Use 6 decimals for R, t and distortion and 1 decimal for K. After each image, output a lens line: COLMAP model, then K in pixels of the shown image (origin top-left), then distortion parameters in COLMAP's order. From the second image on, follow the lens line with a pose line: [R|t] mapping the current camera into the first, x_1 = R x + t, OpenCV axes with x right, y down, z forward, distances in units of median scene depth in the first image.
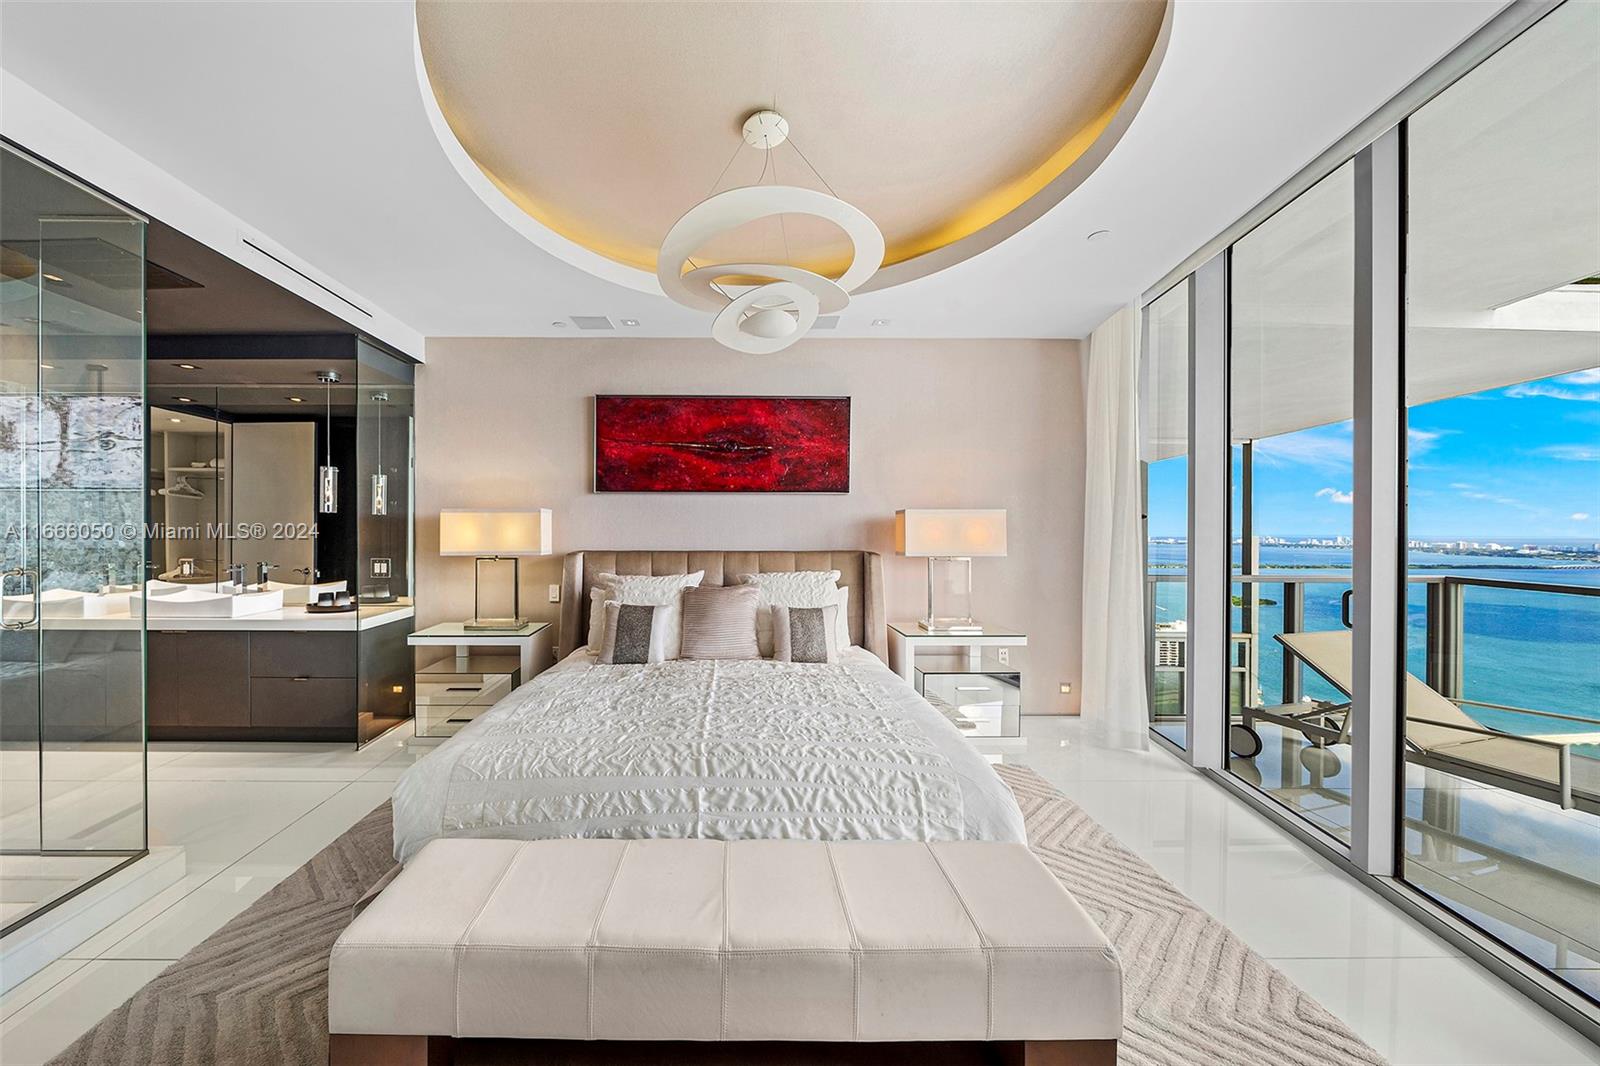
lens RADIAL K [[552.2, 0, 748.4], [0, 552.2, 527.8], [0, 0, 1]] dist [-0.008072, -0.000390]
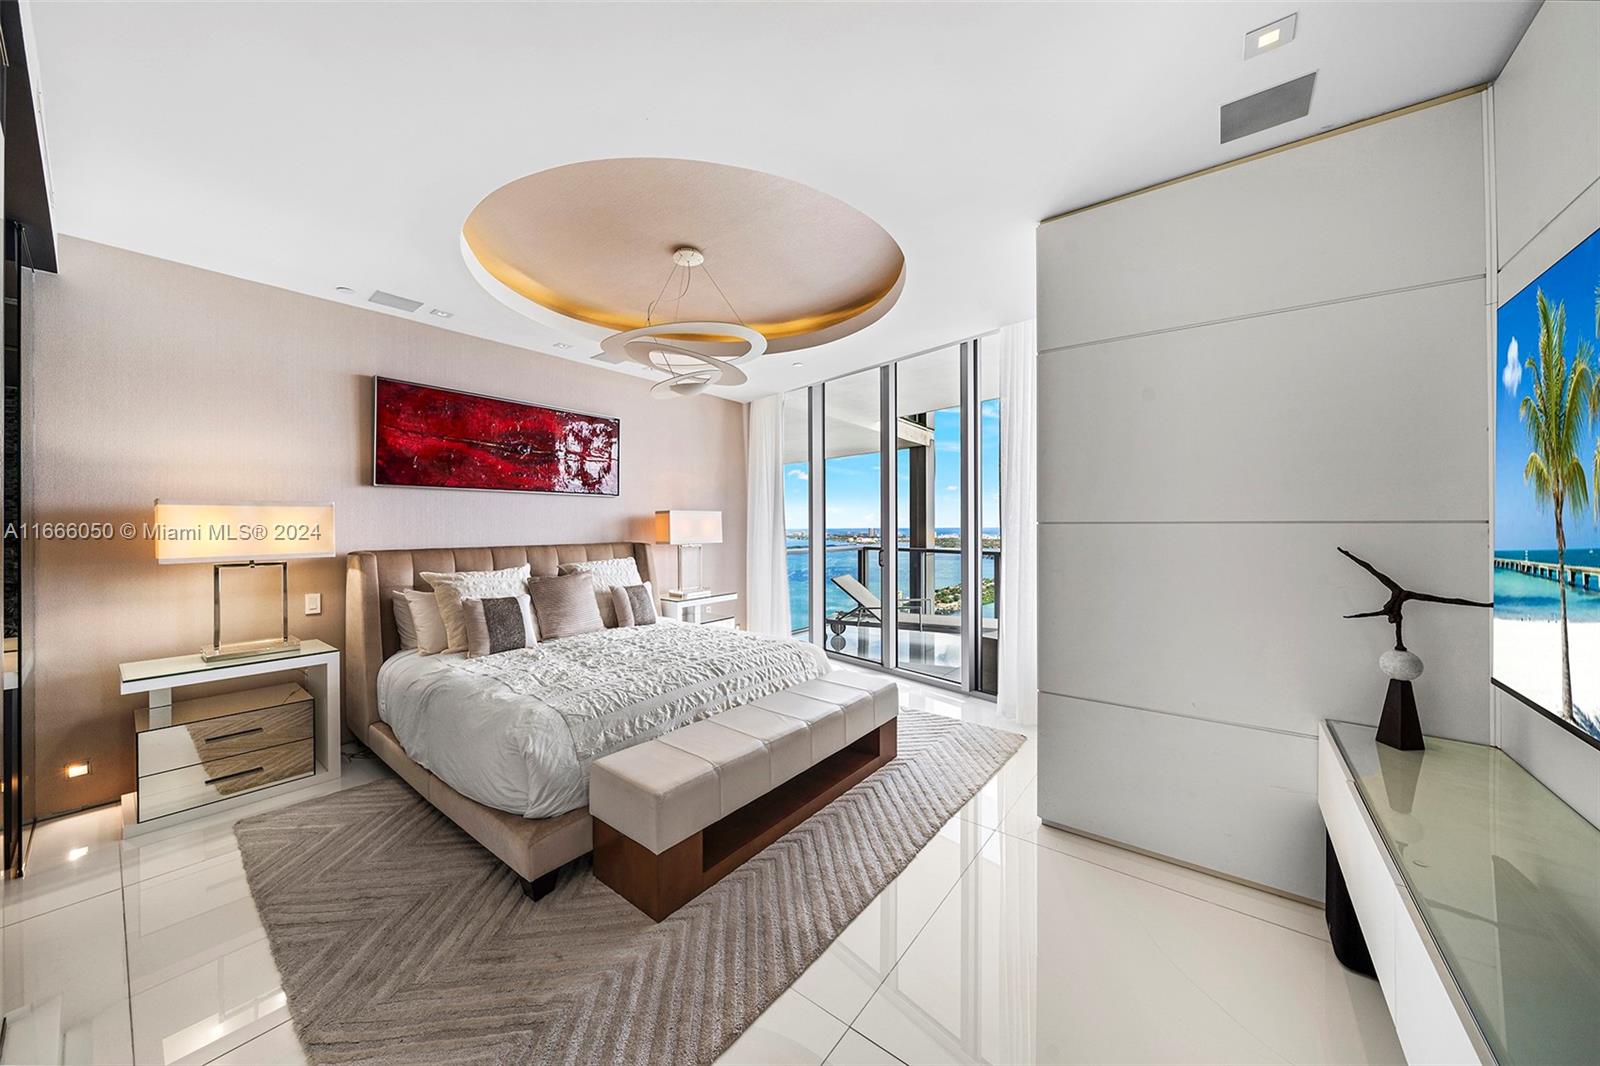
lens RADIAL K [[552.2, 0, 800.0], [0, 552.2, 520.8], [0, 0, 1]] dist [-0.008072, -0.000390]
pose [[0.606564, 0.001611, 0.795033, -0.610724], [0.001966, 0.999992, -0.003527, -0.002026], [-0.795032, 0.003702, 0.606556, -0.090674]]
